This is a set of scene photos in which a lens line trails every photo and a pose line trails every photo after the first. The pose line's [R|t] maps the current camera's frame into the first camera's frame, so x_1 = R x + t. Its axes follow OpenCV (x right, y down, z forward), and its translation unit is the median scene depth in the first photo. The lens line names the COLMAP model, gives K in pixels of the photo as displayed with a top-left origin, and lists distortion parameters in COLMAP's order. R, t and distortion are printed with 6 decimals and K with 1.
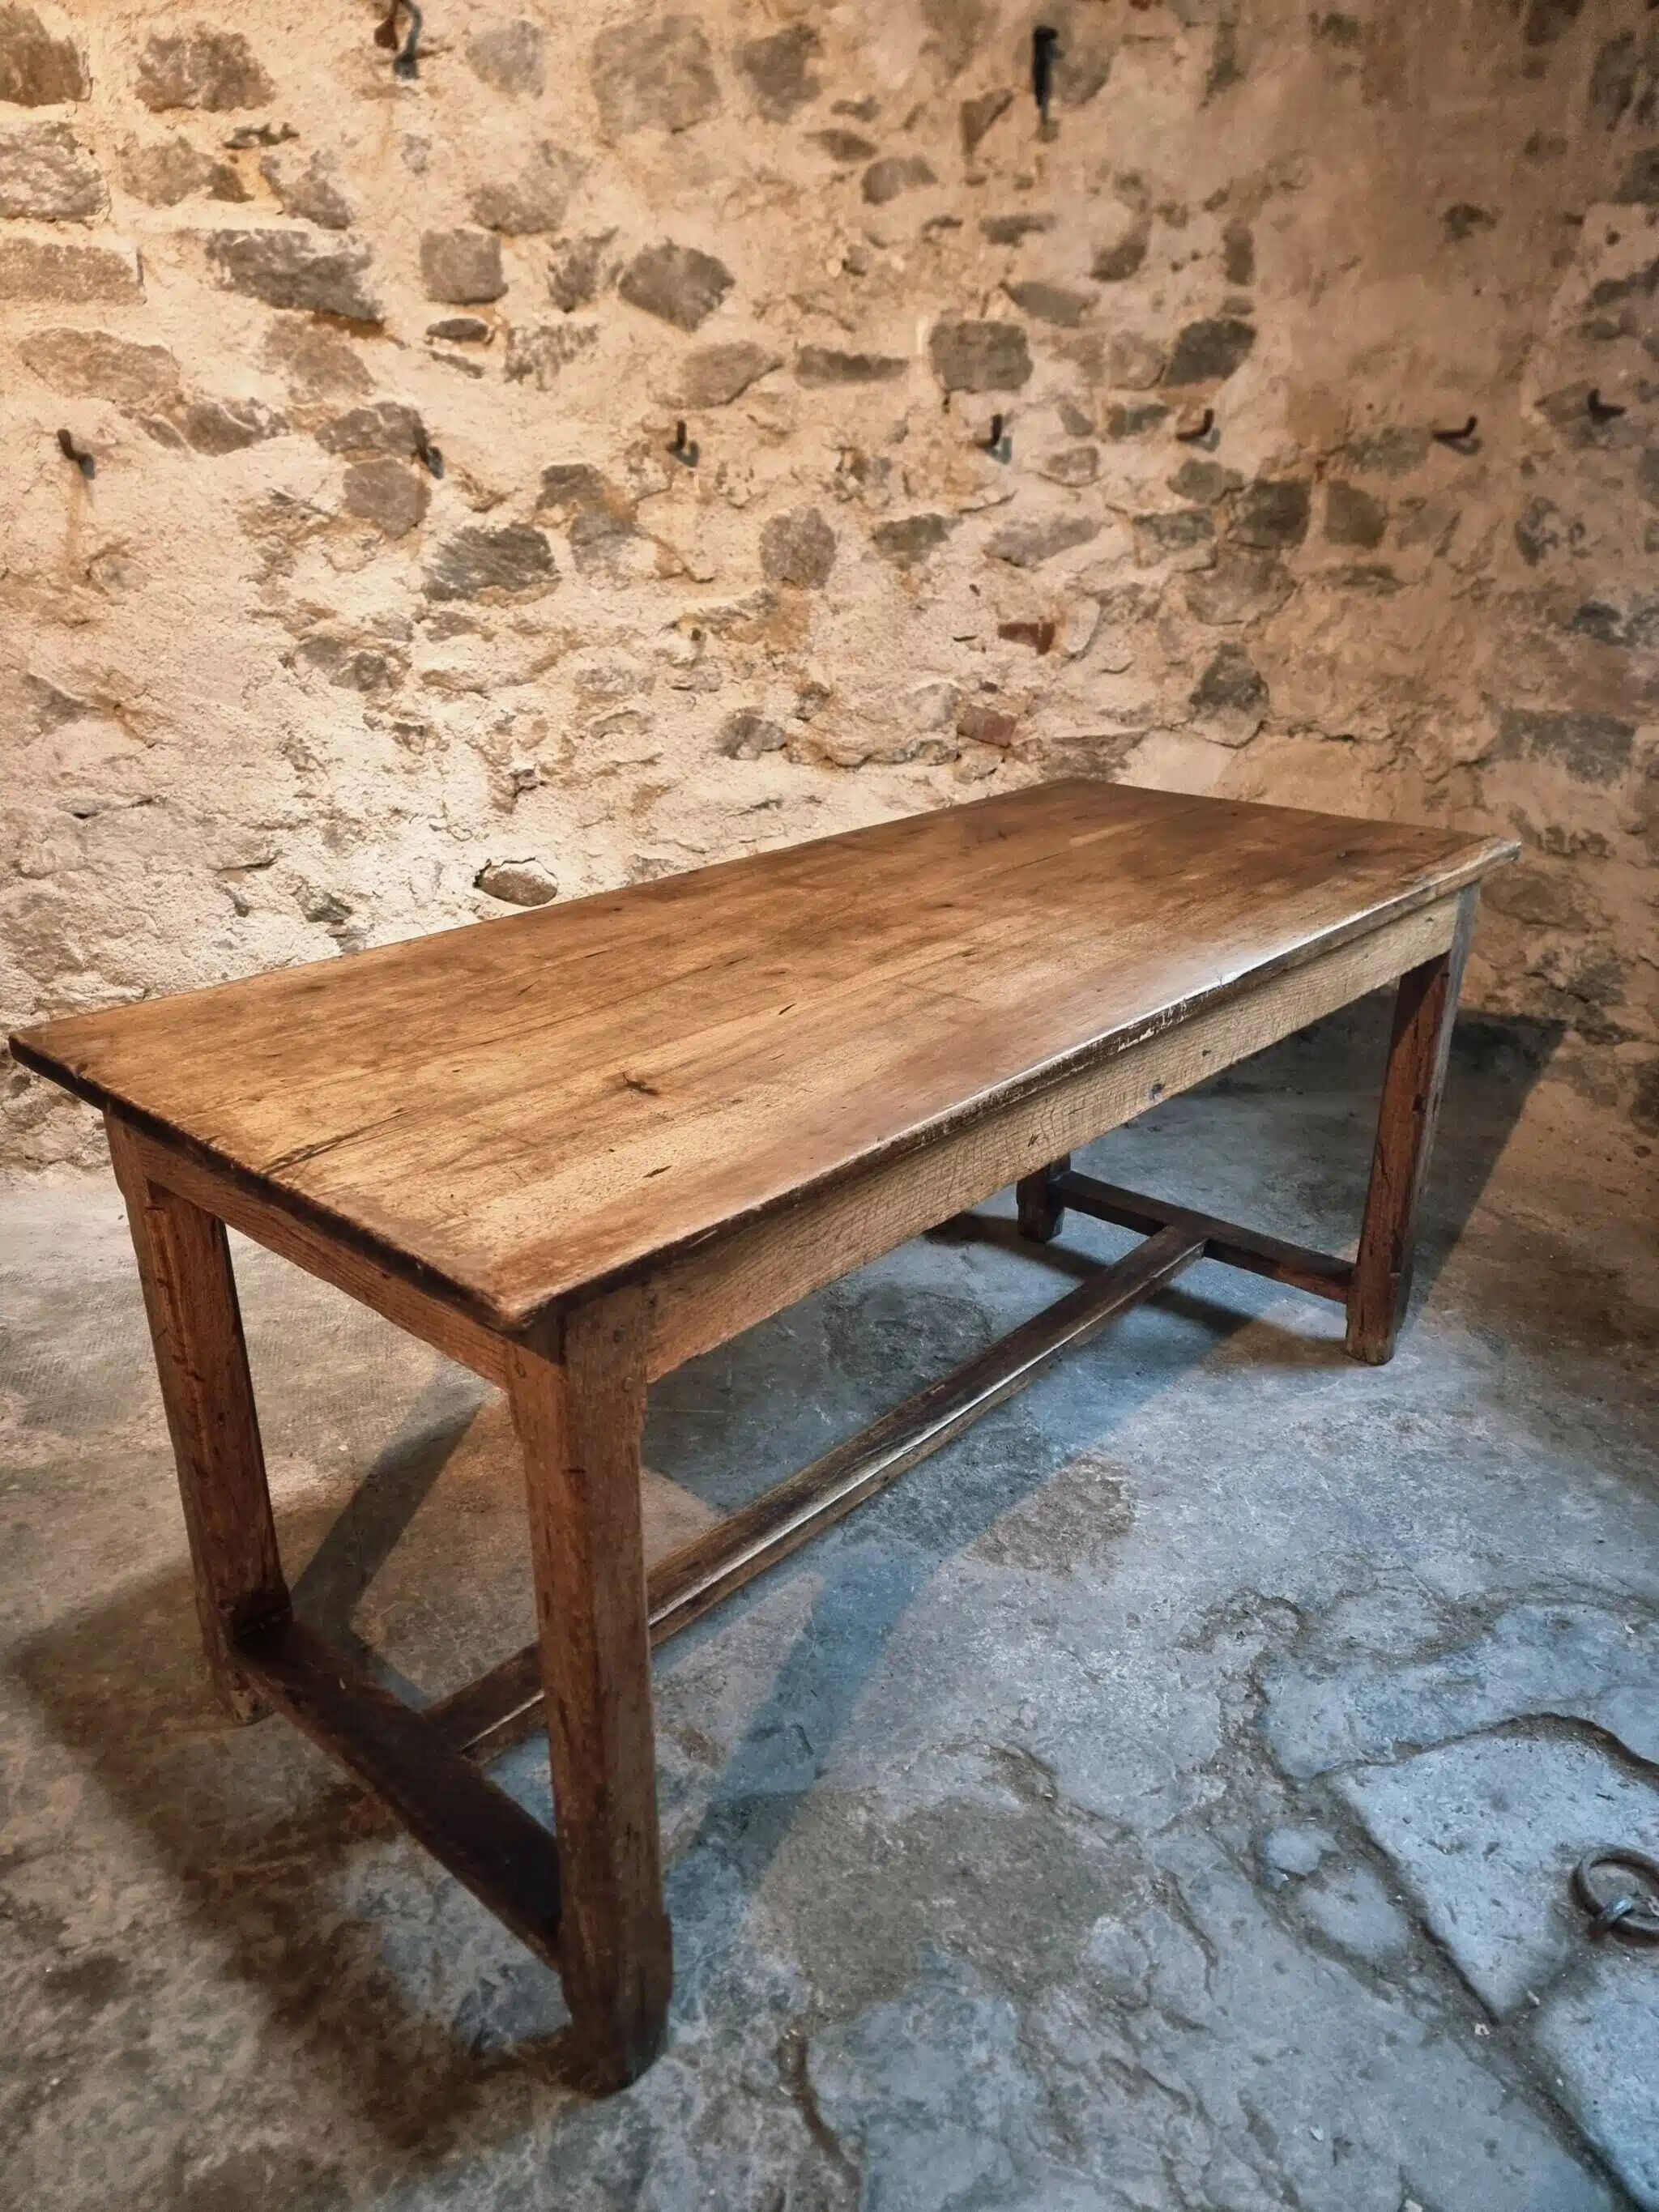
lens RADIAL K [[1534.4, 0, 834.2], [0, 1534.4, 1121.6], [0, 0, 1]] dist [0.068105, -0.063225]
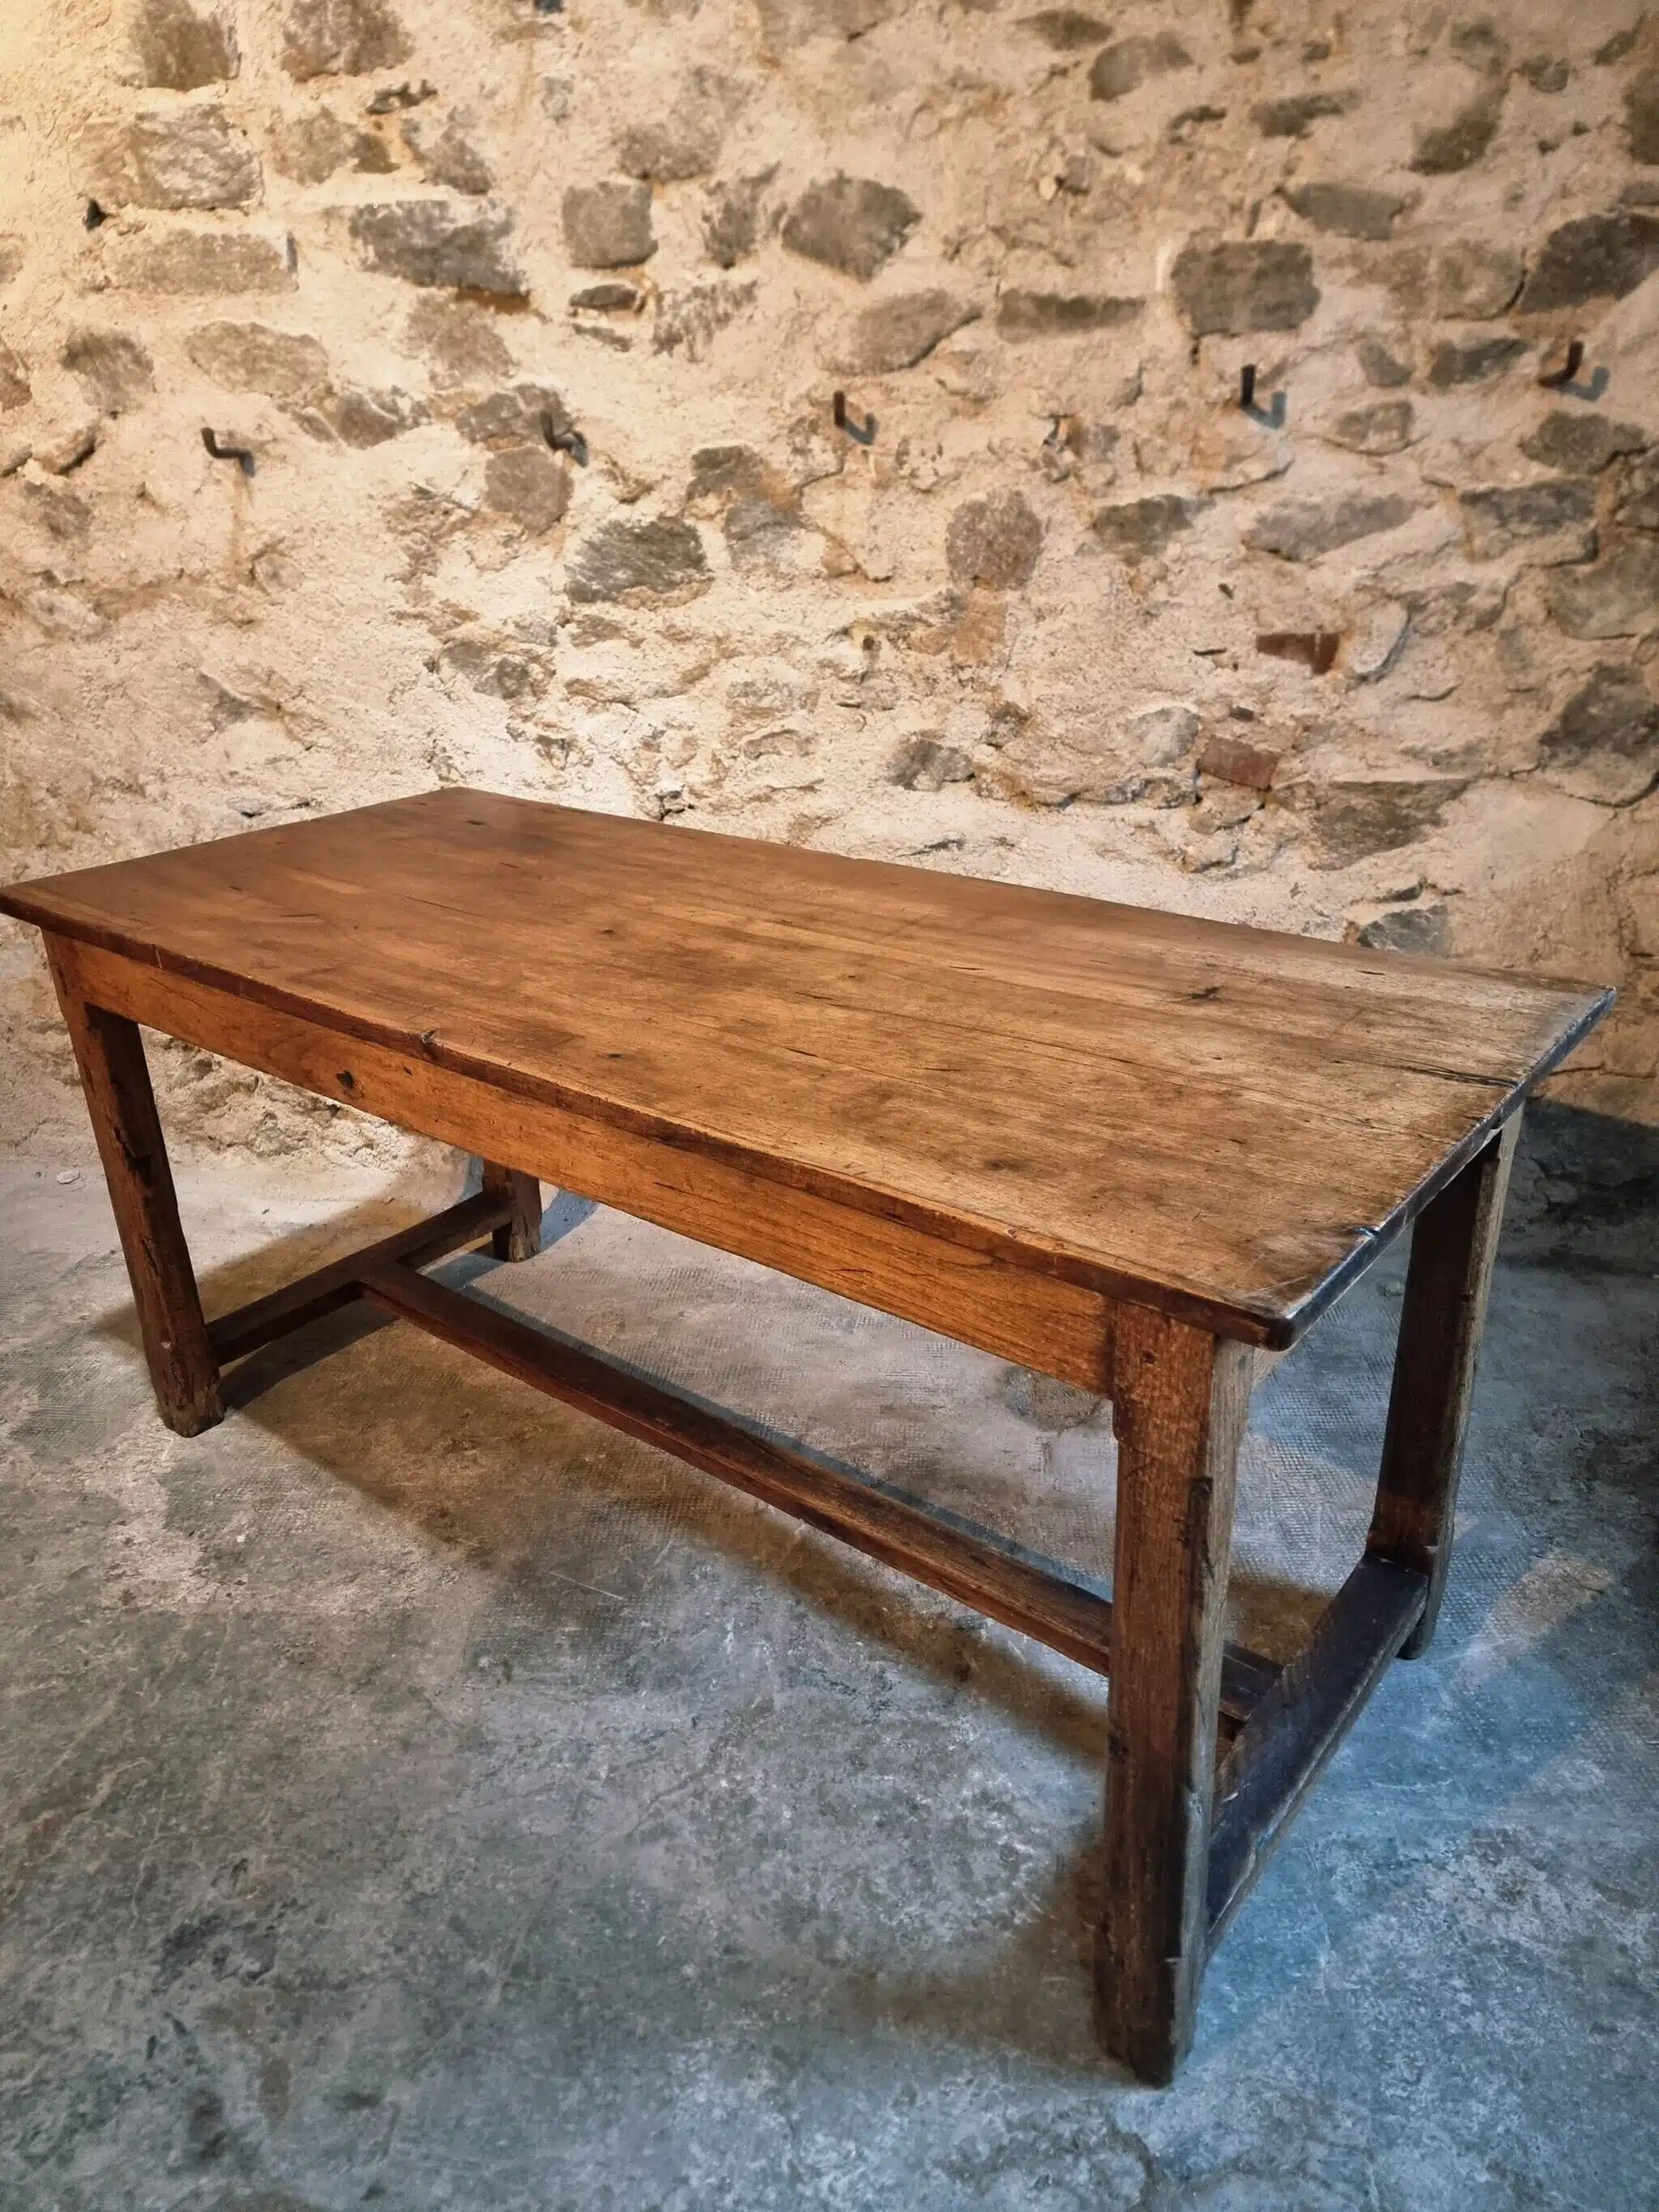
lens RADIAL K [[1534.4, 0, 819.5], [0, 1534.4, 1099.6], [0, 0, 1]] dist [0.068105, -0.063225]
pose [[0.917314, 0.137198, -0.373781, 0.248457], [-0.127115, 0.990544, 0.051625, -0.113839], [0.377329, 0.000157, 0.926079, 0.218921]]
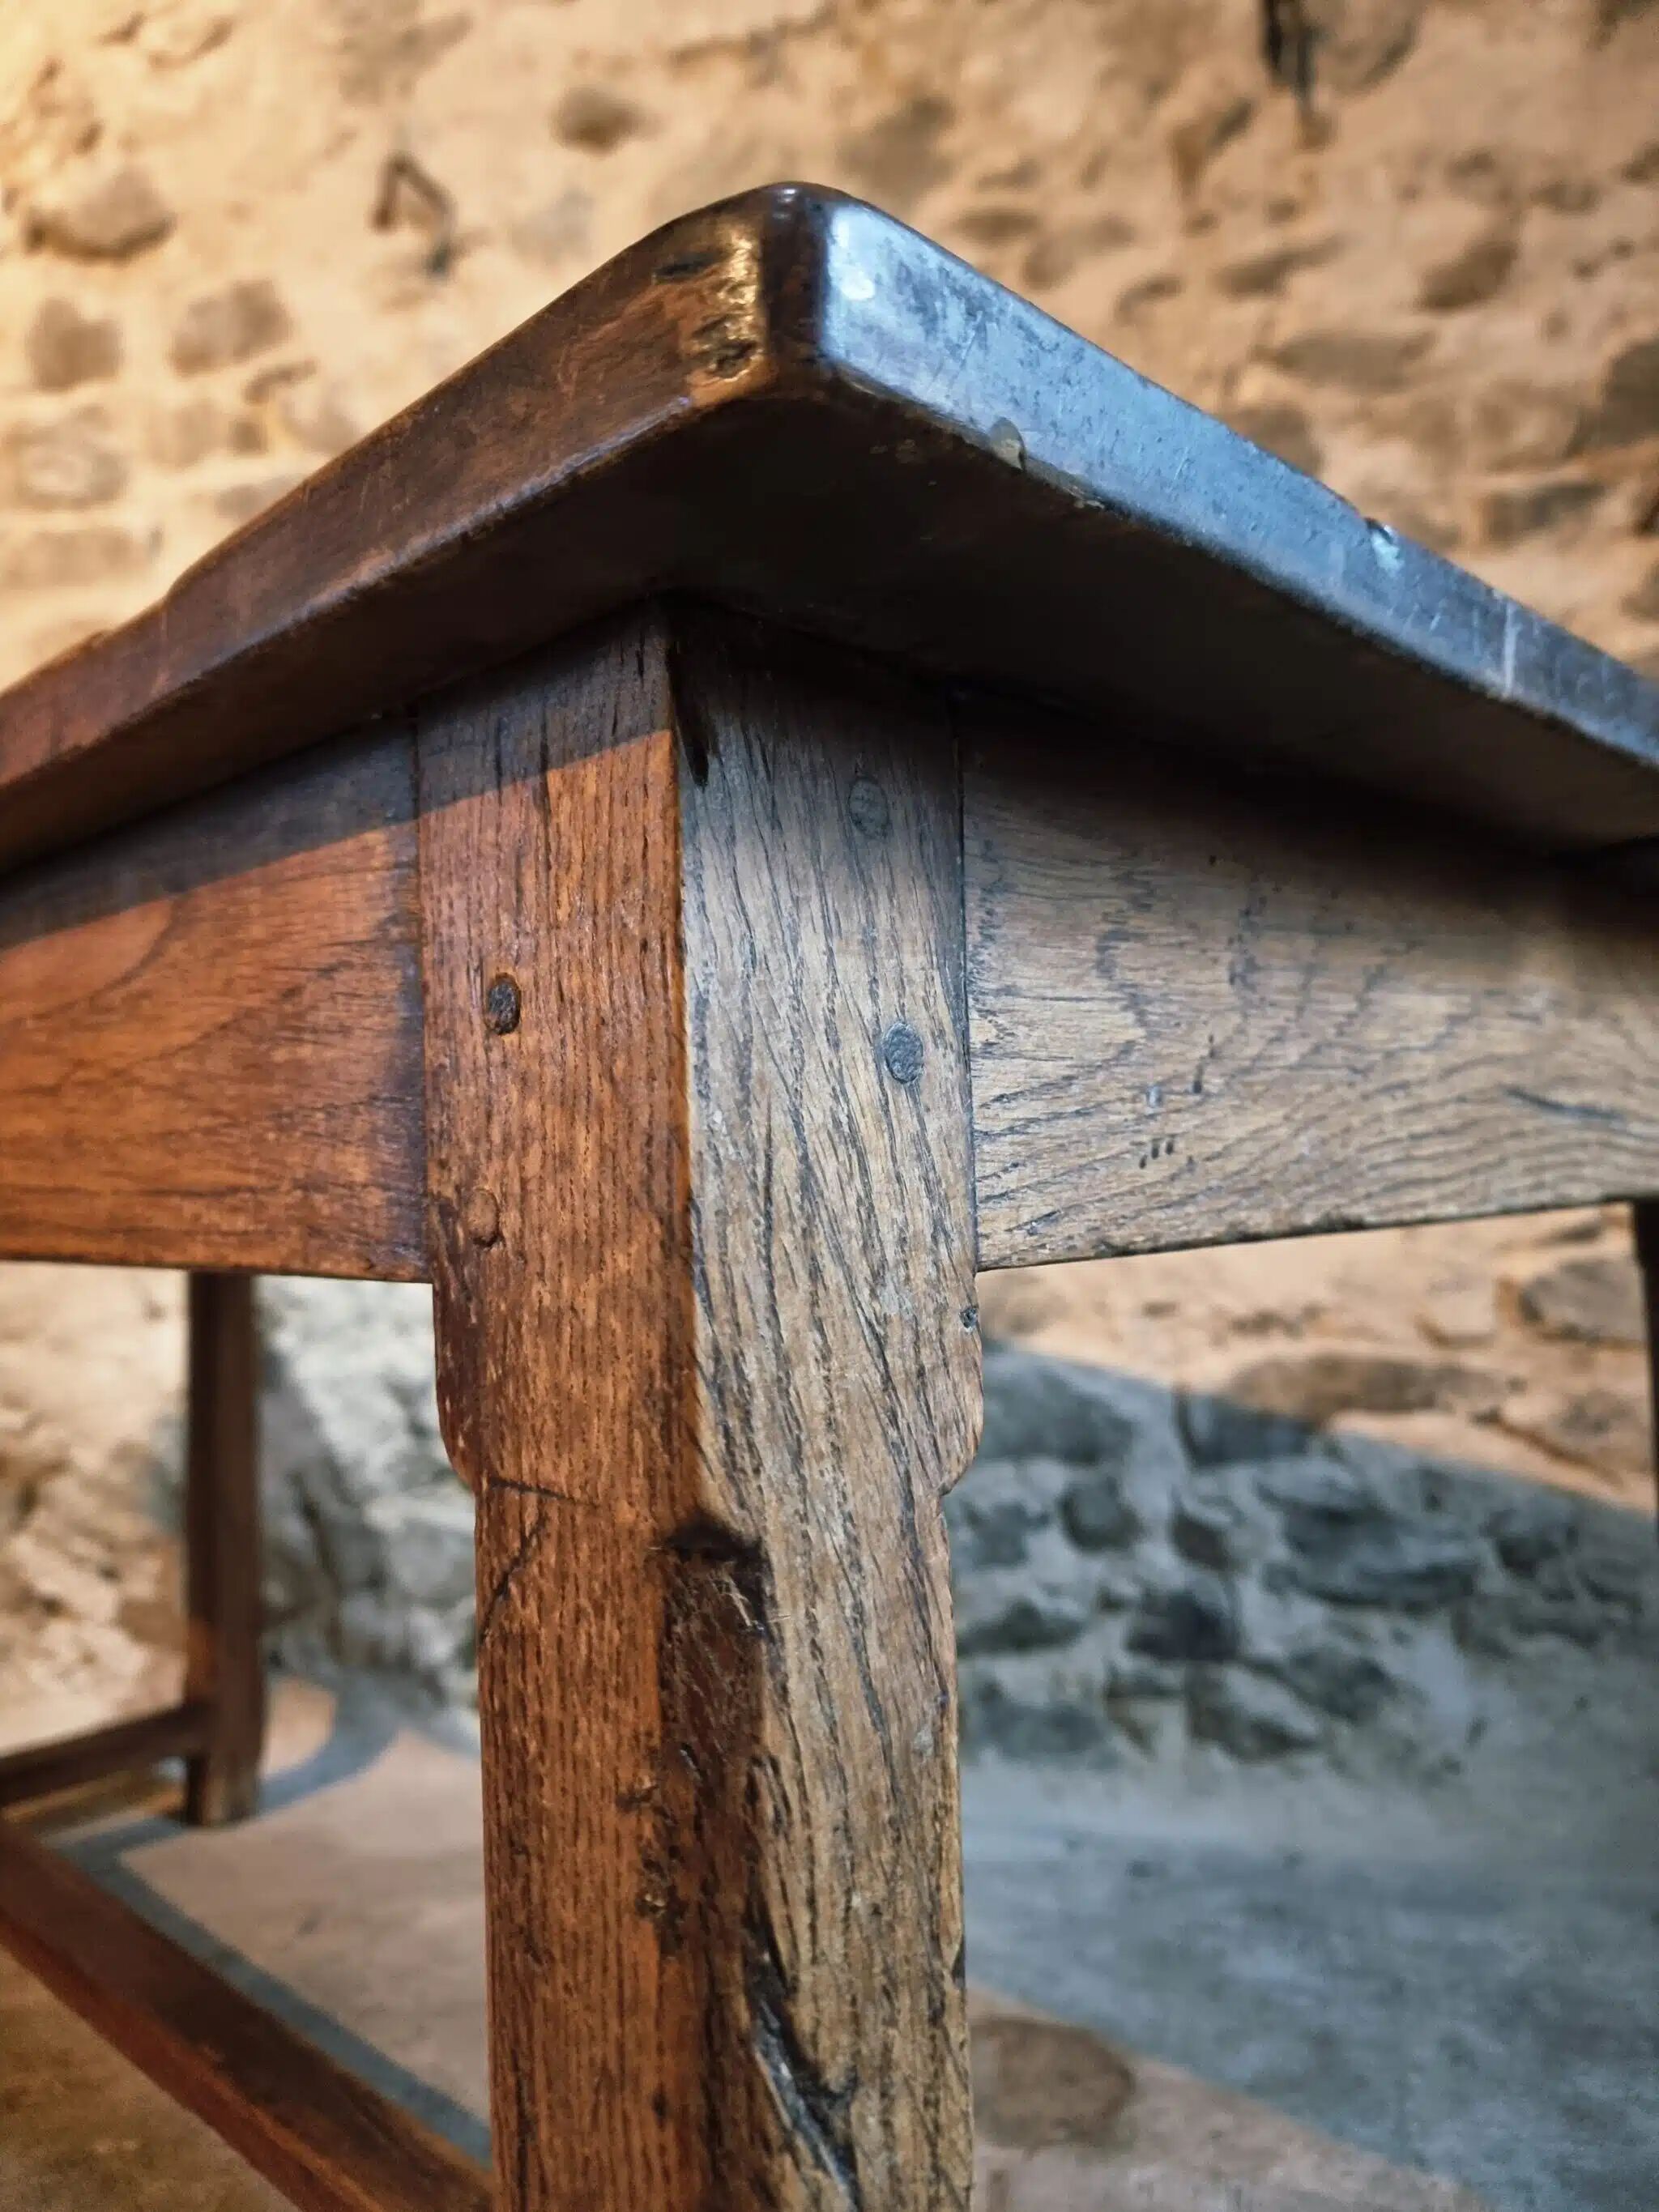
lens RADIAL K [[1563.8, 0, 838.8], [0, 1563.8, 1104.1], [0, 0, 1]] dist [0.071769, -0.069184]
pose [[0.875933, -0.047716, -0.480068, 0.252553], [-0.160180, 0.909881, -0.382700, 0.001659], [0.455065, 0.412117, 0.789351, 0.554280]]
